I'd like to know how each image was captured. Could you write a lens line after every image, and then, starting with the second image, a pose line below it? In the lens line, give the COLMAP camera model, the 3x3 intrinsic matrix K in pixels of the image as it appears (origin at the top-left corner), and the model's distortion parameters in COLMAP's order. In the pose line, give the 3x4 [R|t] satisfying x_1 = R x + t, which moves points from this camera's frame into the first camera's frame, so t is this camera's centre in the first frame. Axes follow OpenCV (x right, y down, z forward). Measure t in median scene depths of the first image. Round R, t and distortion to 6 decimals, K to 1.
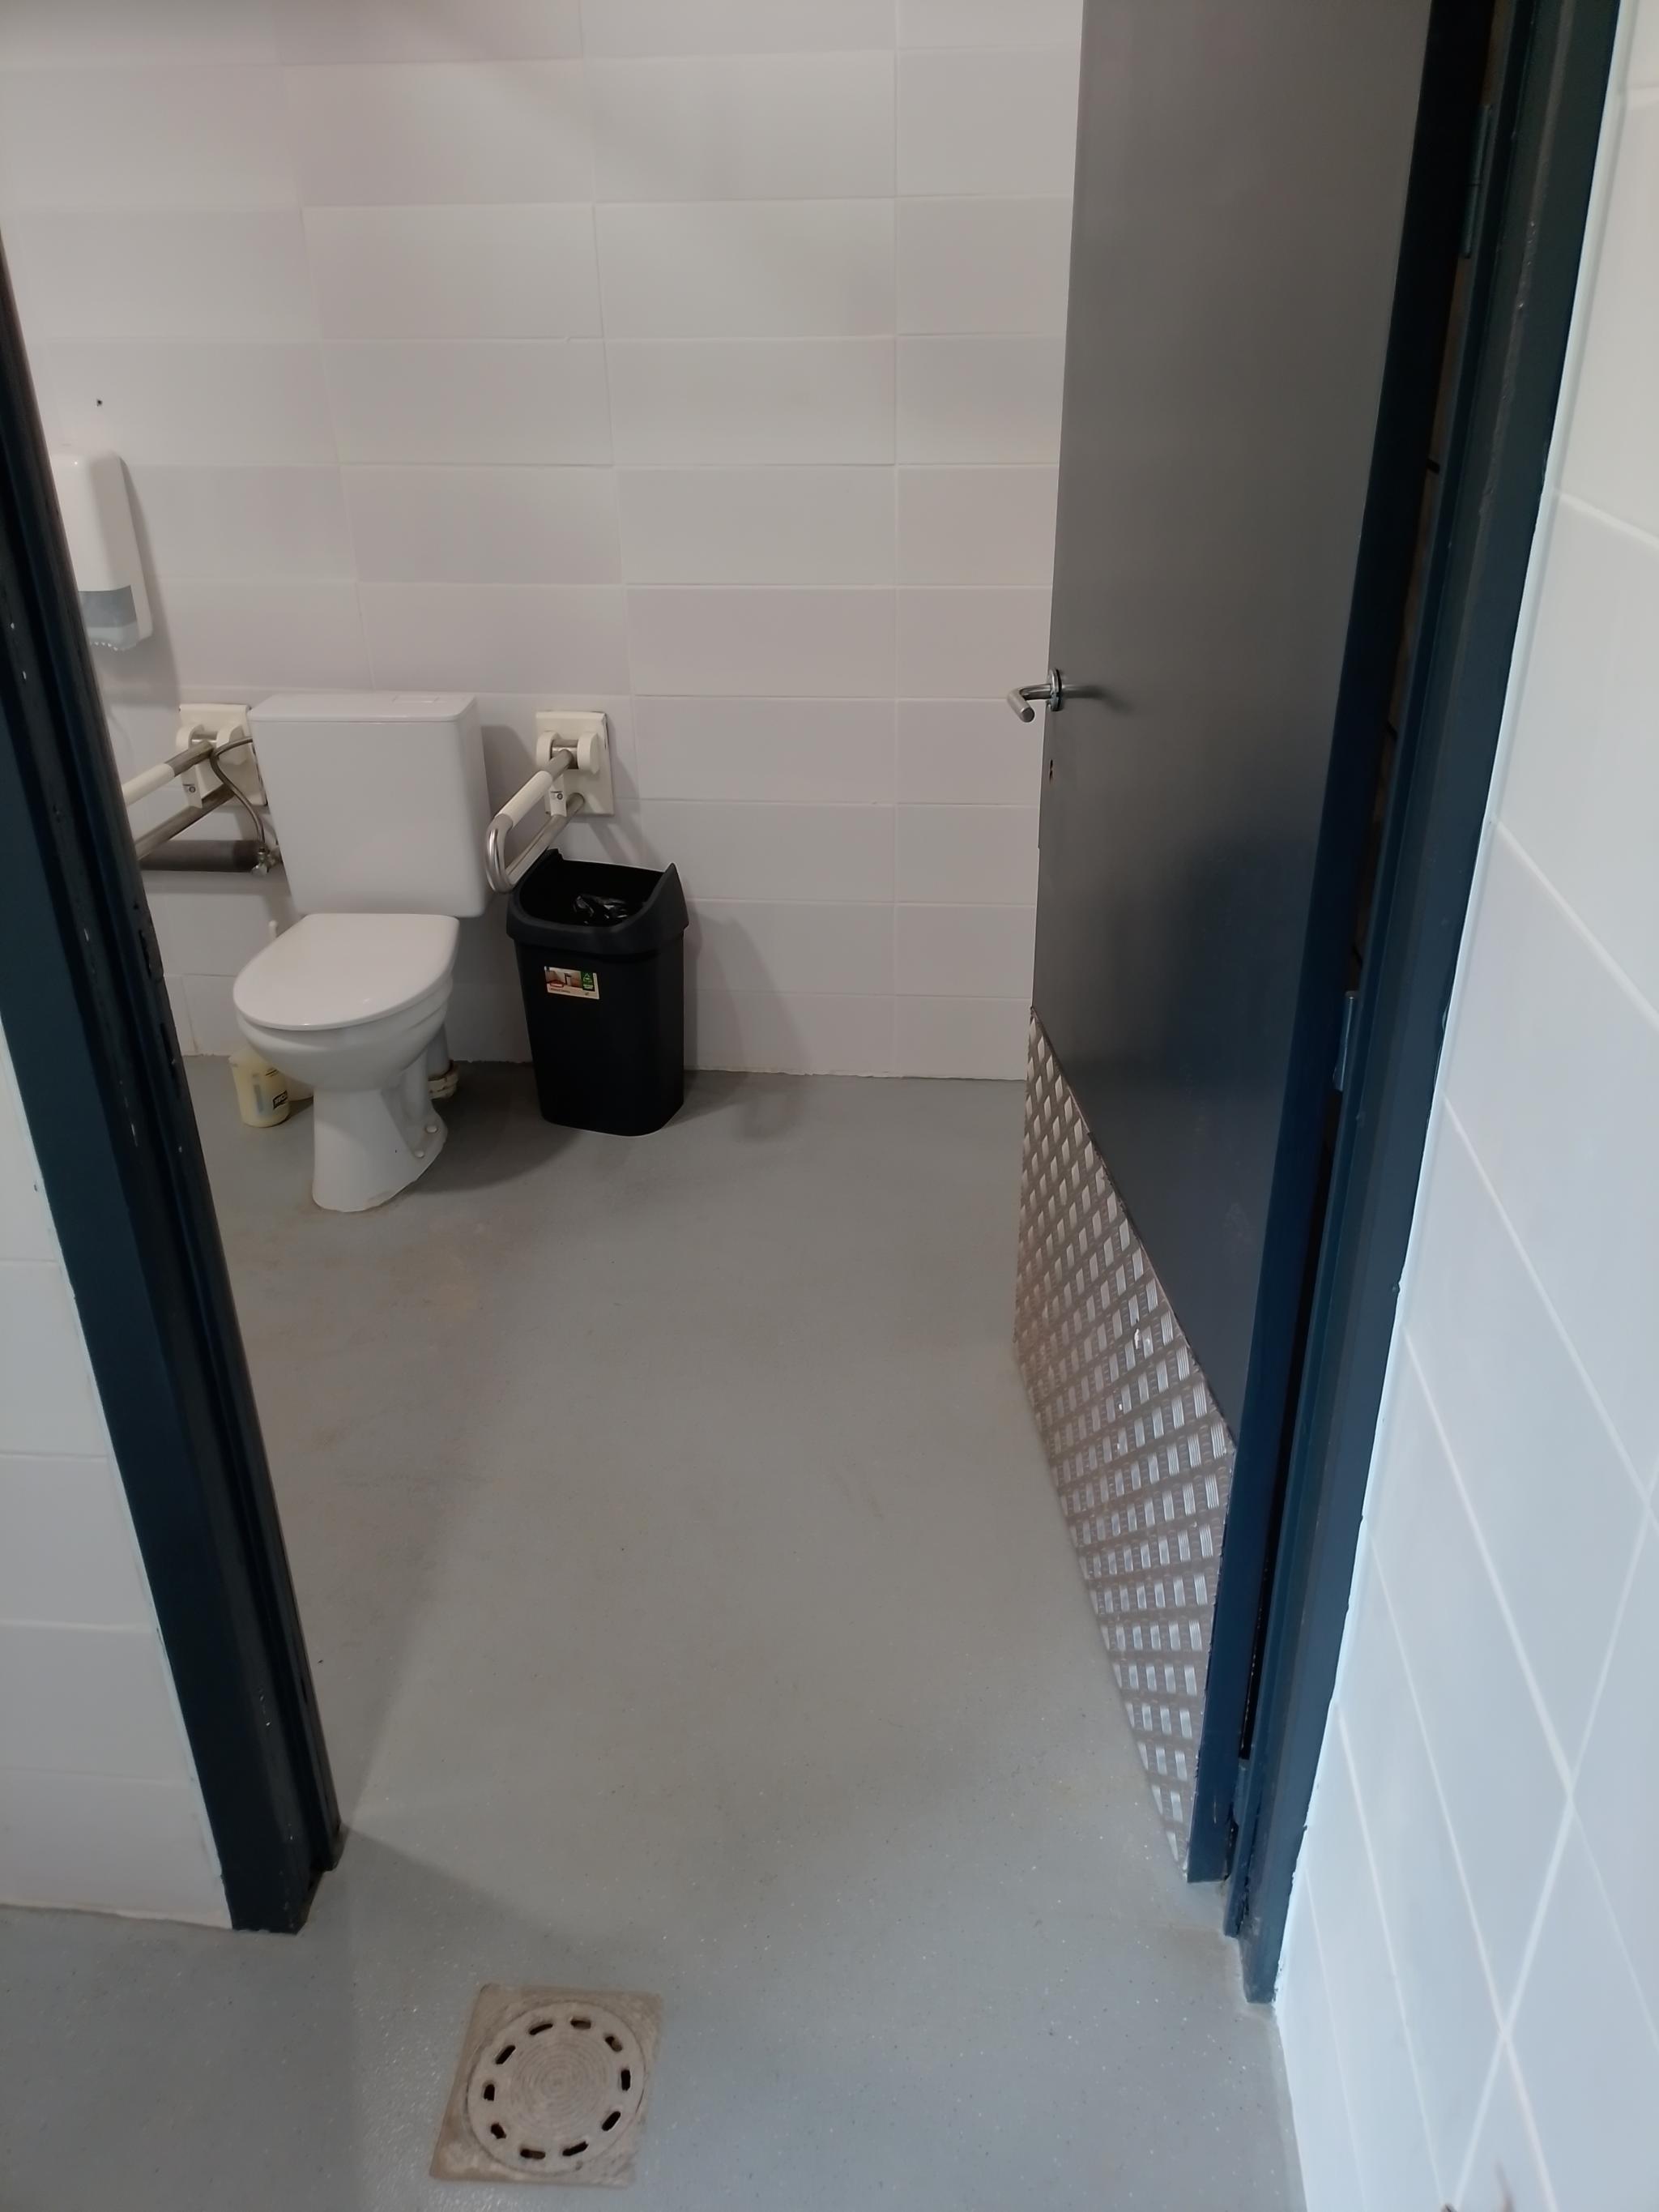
lens RADIAL K [[1680.0, 0, 829.5], [0, 1680.0, 1106.0], [0, 0, 1]] dist [0.090145, -0.000139]
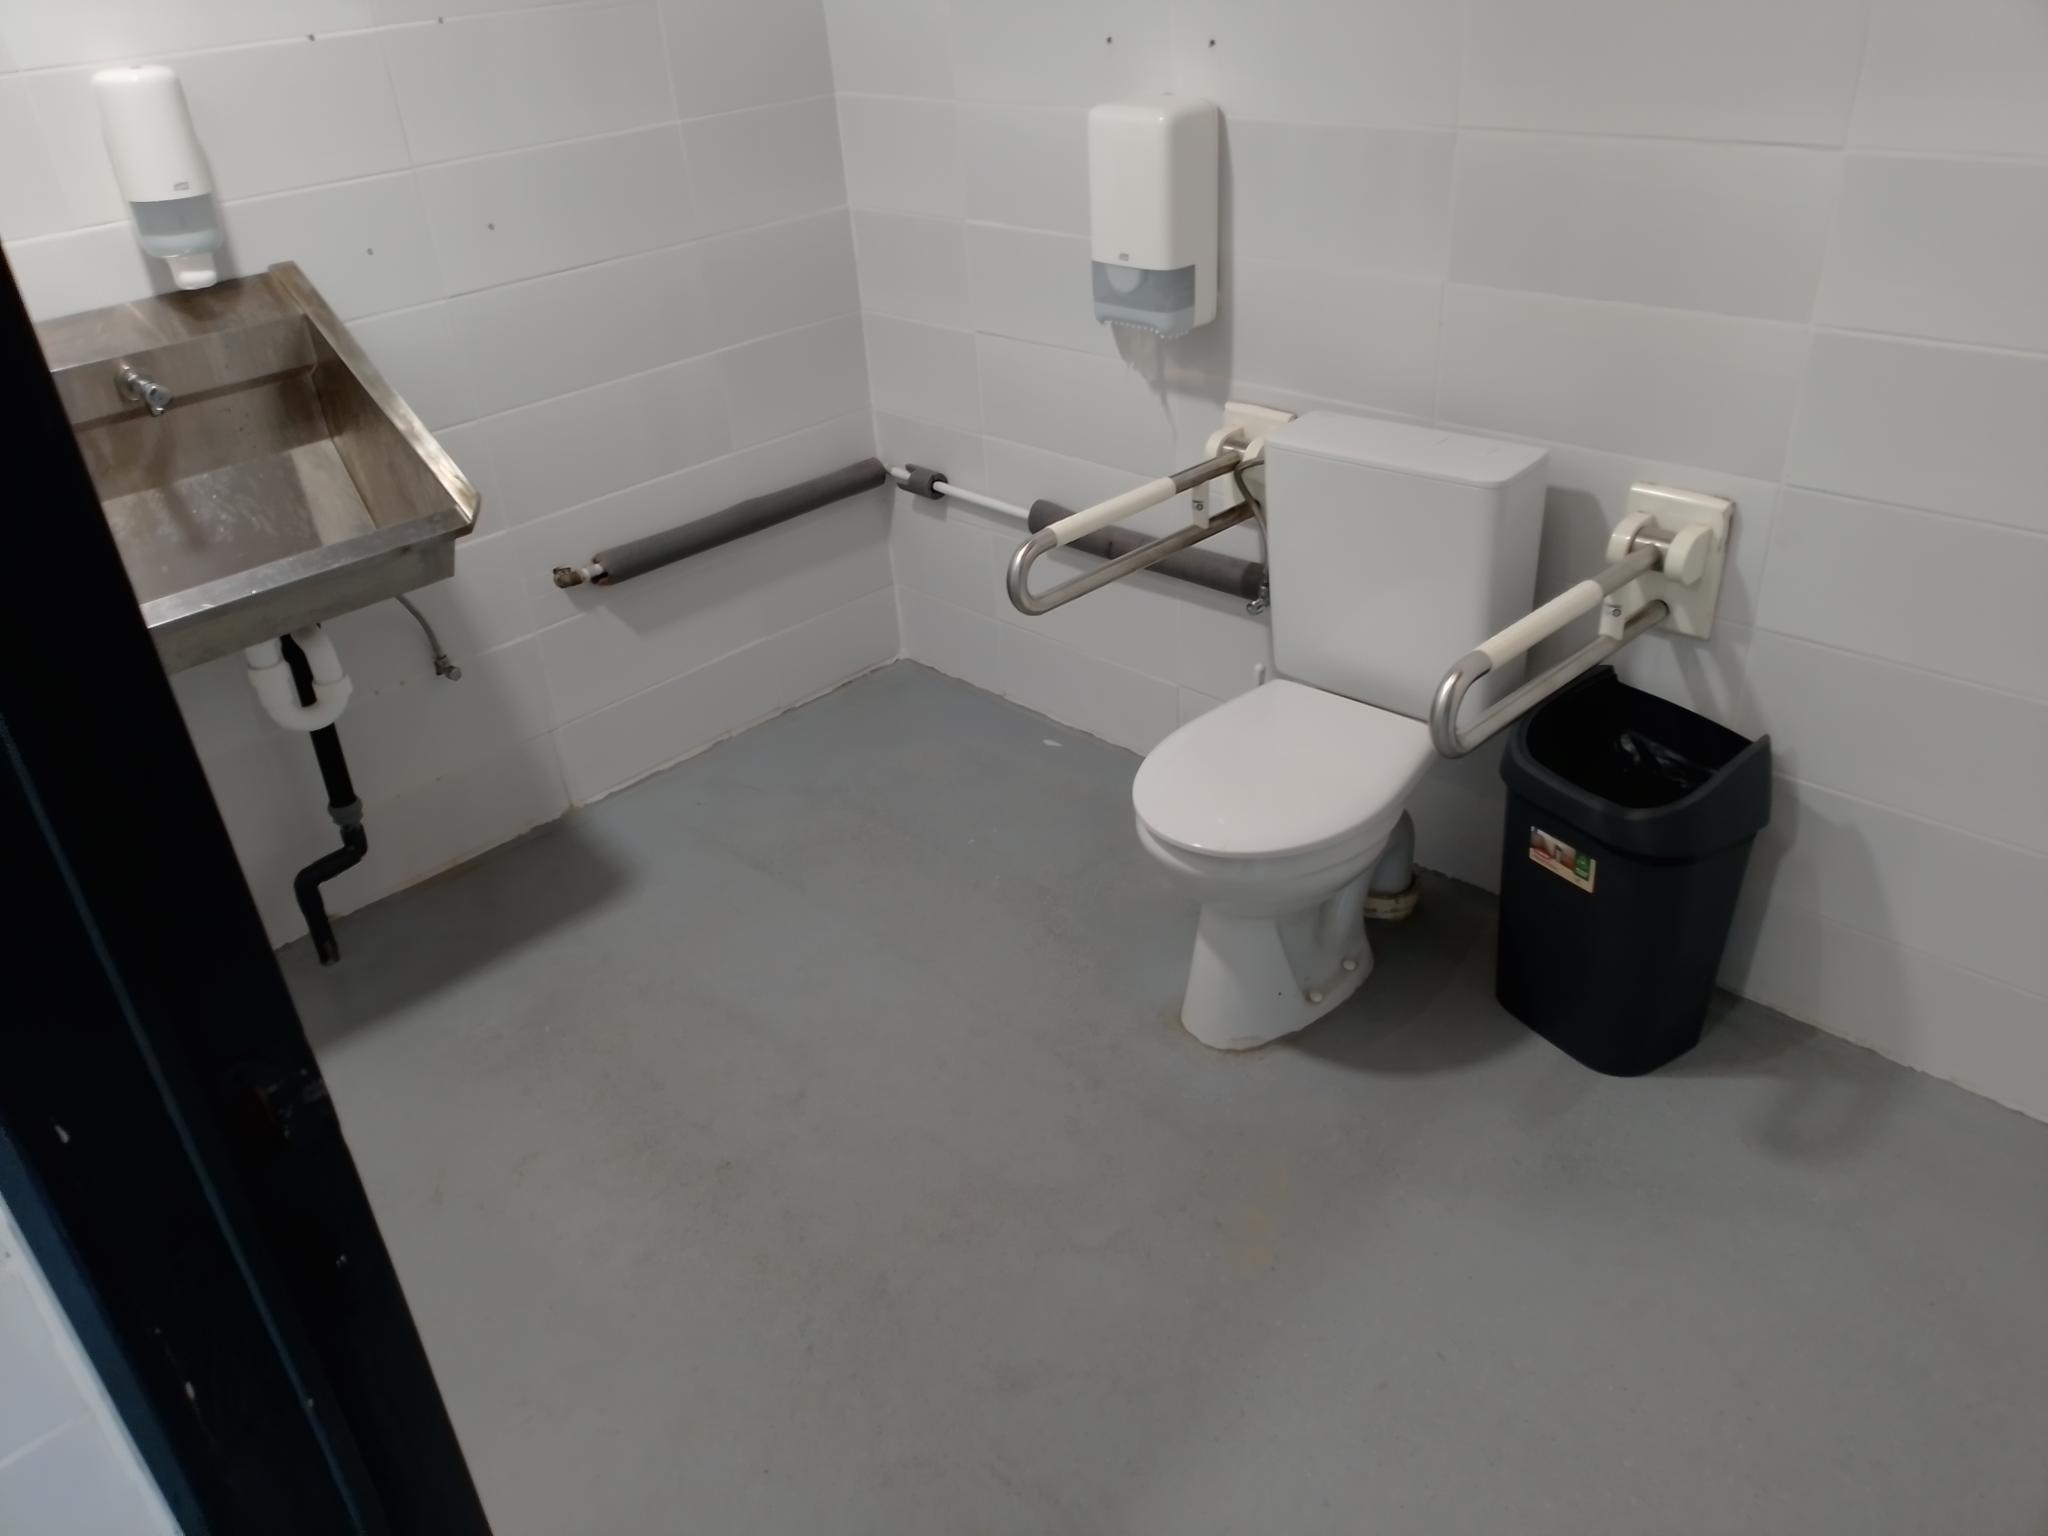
lens RADIAL K [[1542.0, 0, 1024.0], [0, 1542.0, 768.0], [0, 0, 1]] dist [0.139080, -0.176151]
pose [[0.777372, 0.285737, -0.560399, 0.033129], [-0.241218, 0.958183, 0.153948, -0.155814], [0.580953, 0.015503, 0.813789, 0.309153]]
